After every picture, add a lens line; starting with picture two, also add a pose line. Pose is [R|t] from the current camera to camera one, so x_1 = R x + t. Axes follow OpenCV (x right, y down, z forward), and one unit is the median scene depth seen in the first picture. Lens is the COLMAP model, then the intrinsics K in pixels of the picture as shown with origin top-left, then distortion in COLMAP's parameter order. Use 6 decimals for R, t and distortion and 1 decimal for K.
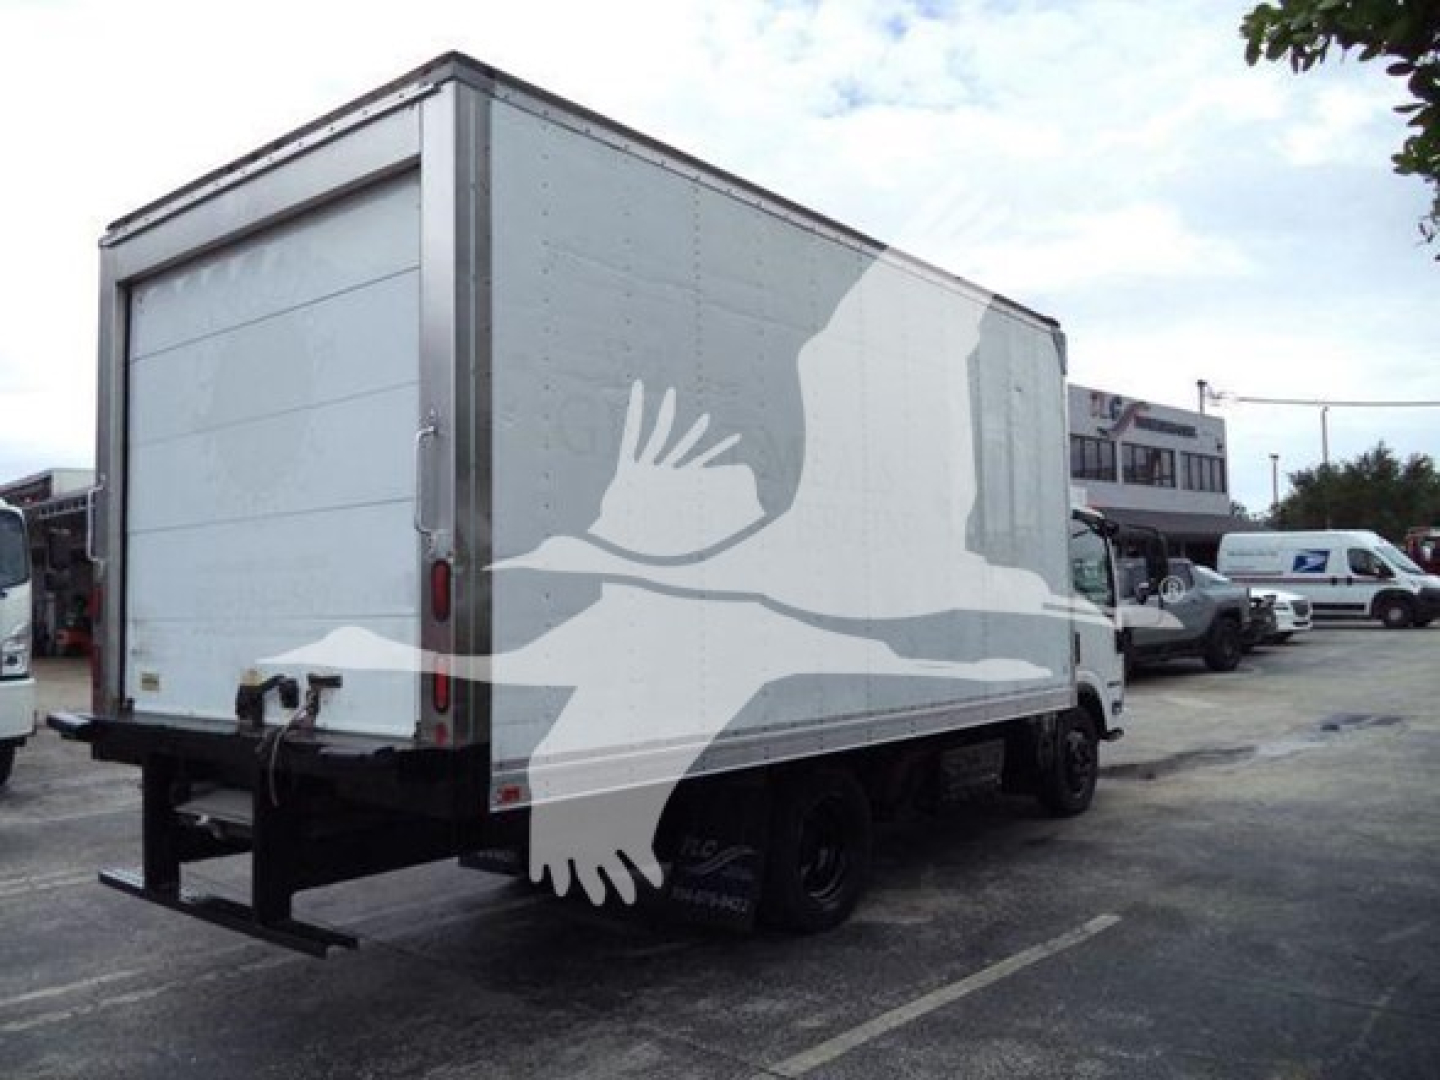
lens RADIAL K [[1152.2, 0, 730.6], [0, 1152.2, 537.9], [0, 0, 1]] dist [-0.009684, -0.005356]
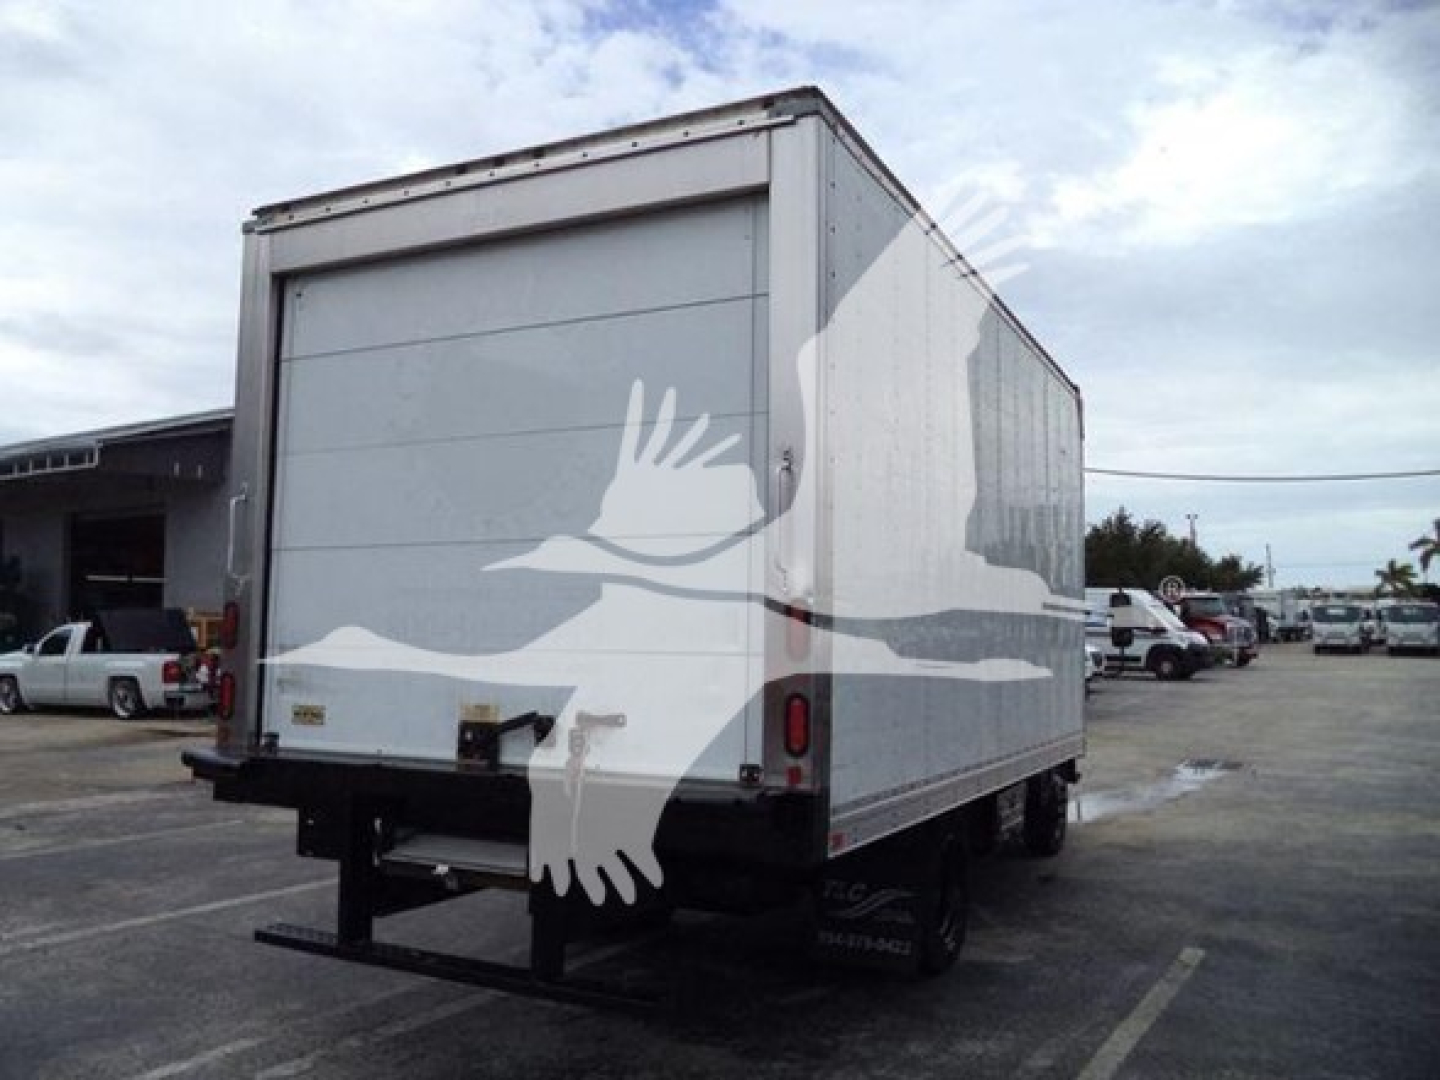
lens RADIAL K [[1156.5, 0, 716.8], [0, 1156.5, 538.2], [0, 0, 1]] dist [-0.017236, -0.007831]
pose [[0.977312, 0.049563, 0.205922, -0.367833], [-0.043278, 0.998453, -0.034917, 0.003777], [-0.207334, 0.025213, 0.977945, 0.038513]]
